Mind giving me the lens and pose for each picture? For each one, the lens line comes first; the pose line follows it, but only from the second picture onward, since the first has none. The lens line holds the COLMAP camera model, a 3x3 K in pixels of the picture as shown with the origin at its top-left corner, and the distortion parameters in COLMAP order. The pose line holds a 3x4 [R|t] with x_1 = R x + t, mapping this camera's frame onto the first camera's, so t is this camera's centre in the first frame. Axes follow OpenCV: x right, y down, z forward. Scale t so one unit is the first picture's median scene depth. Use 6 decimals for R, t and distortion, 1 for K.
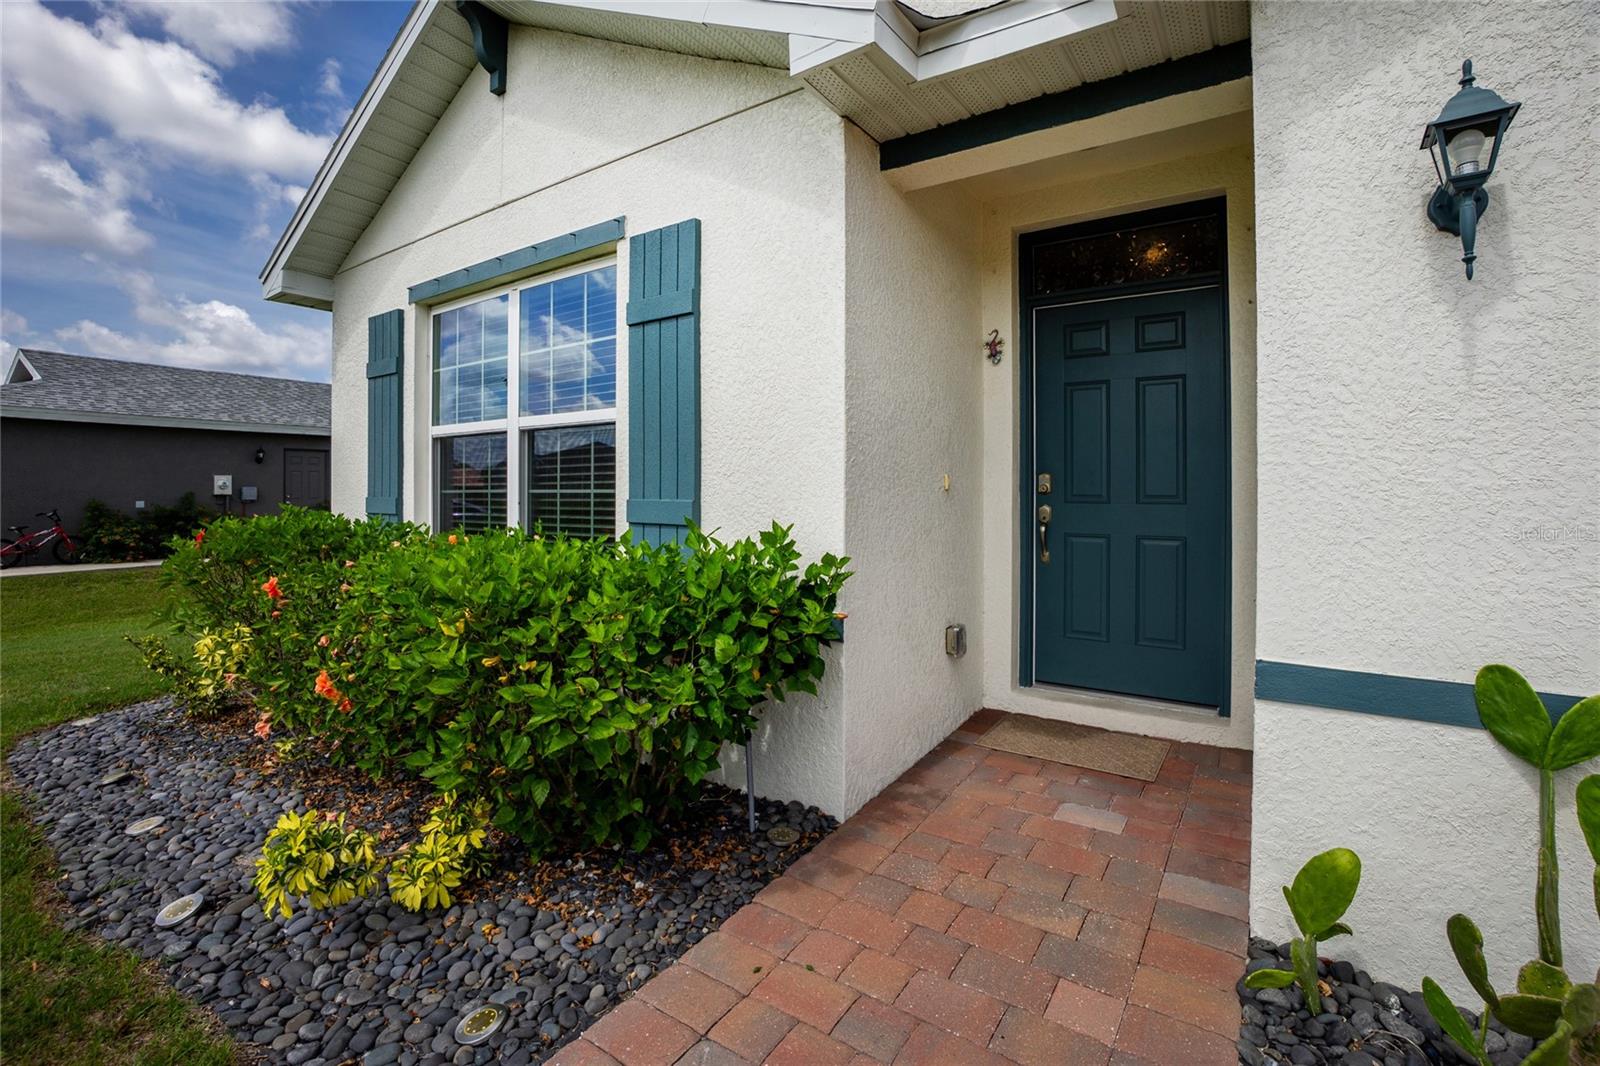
lens RADIAL K [[712.2, 0, 791.7], [0, 712.2, 509.5], [0, 0, 1]] dist [-0.031633, -0.000244]
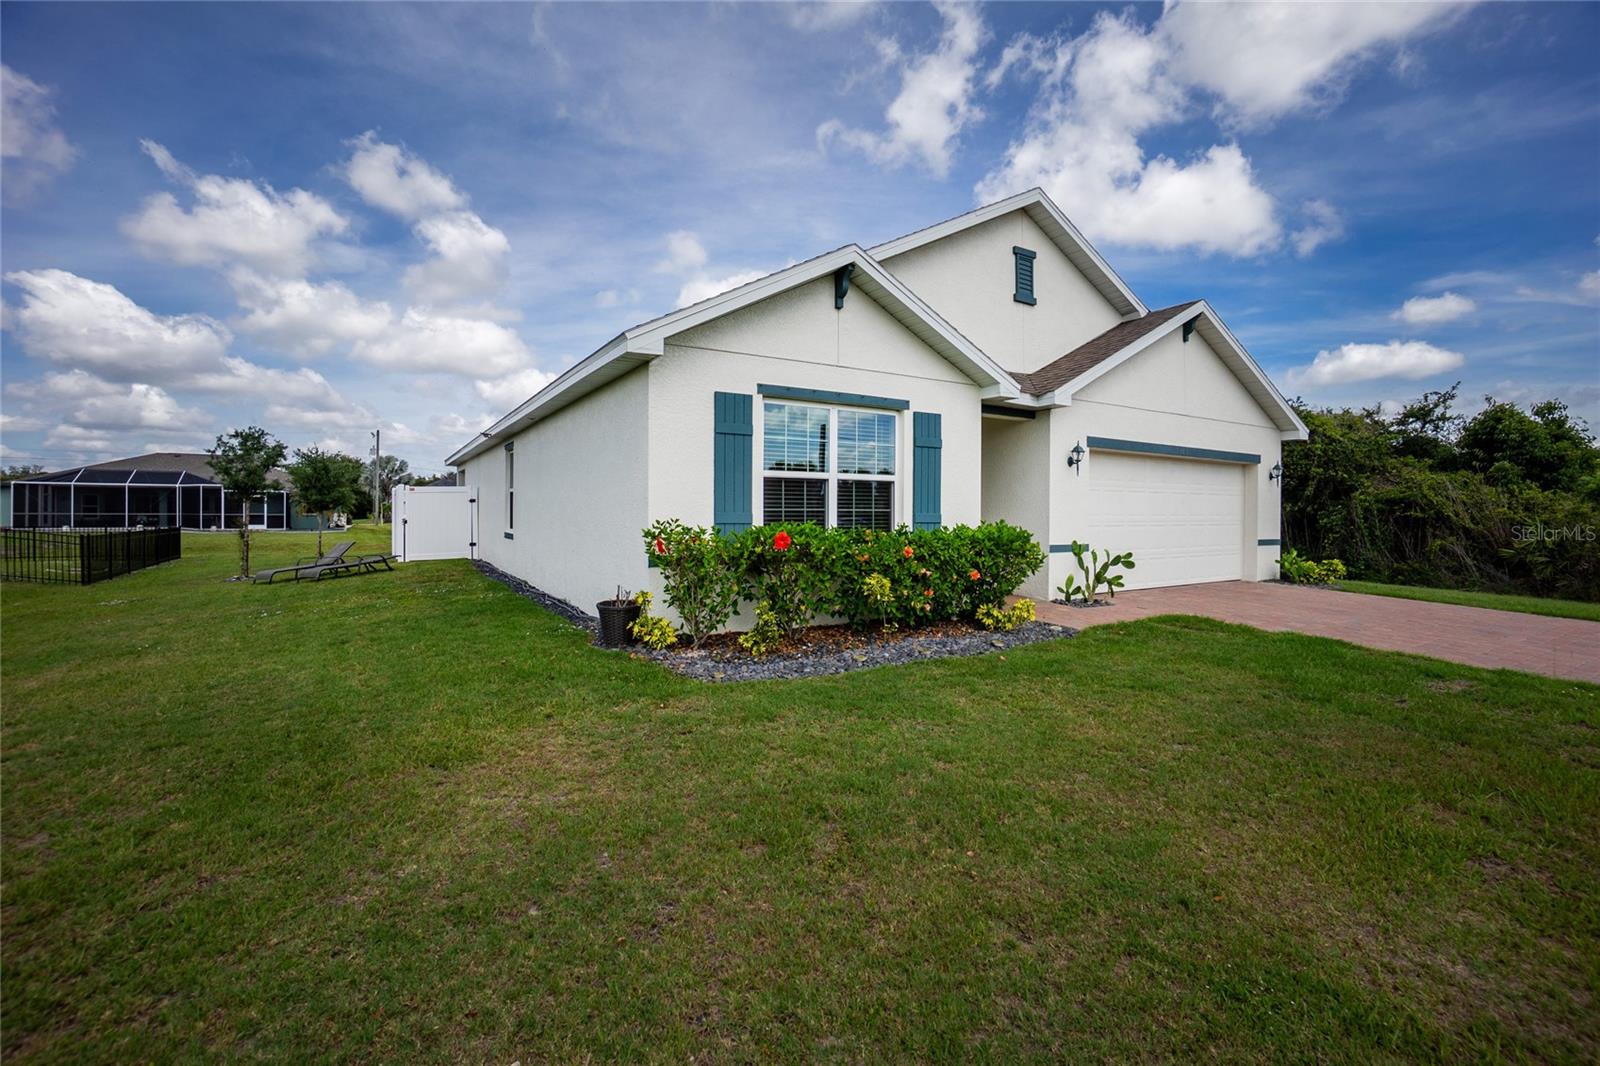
lens RADIAL K [[699.8, 0, 800.0], [0, 699.8, 533.0], [0, 0, 1]] dist [-0.037878, 0.000353]
pose [[0.410609, -0.030176, 0.911312, -2.482168], [0.015436, 0.999539, 0.026143, -0.015141], [-0.911681, 0.003332, 0.410885, 0.315203]]
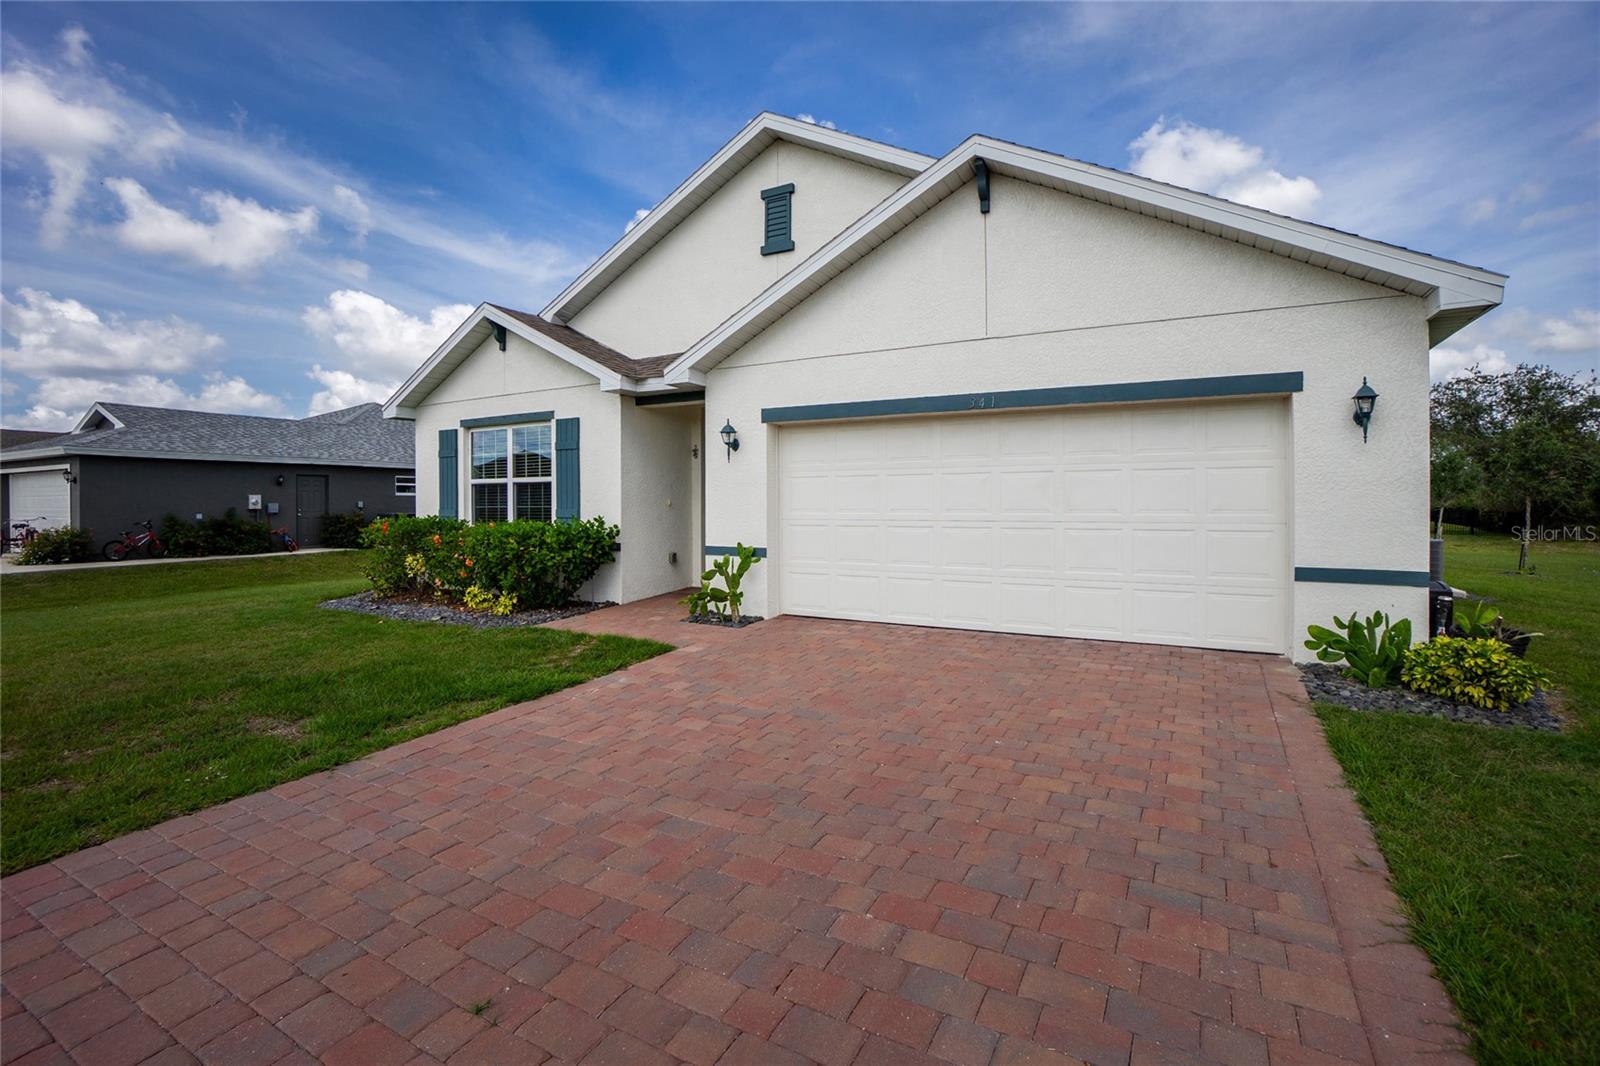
lens RADIAL K [[719.5, 0, 793.9], [0, 719.5, 527.6], [0, 0, 1]] dist [-0.020717, 0.000786]
pose [[0.996184, -0.008790, 0.086830, 0.443411], [0.007899, 0.999913, 0.010597, 0.033749], [-0.086916, -0.009870, 0.996167, -1.847719]]
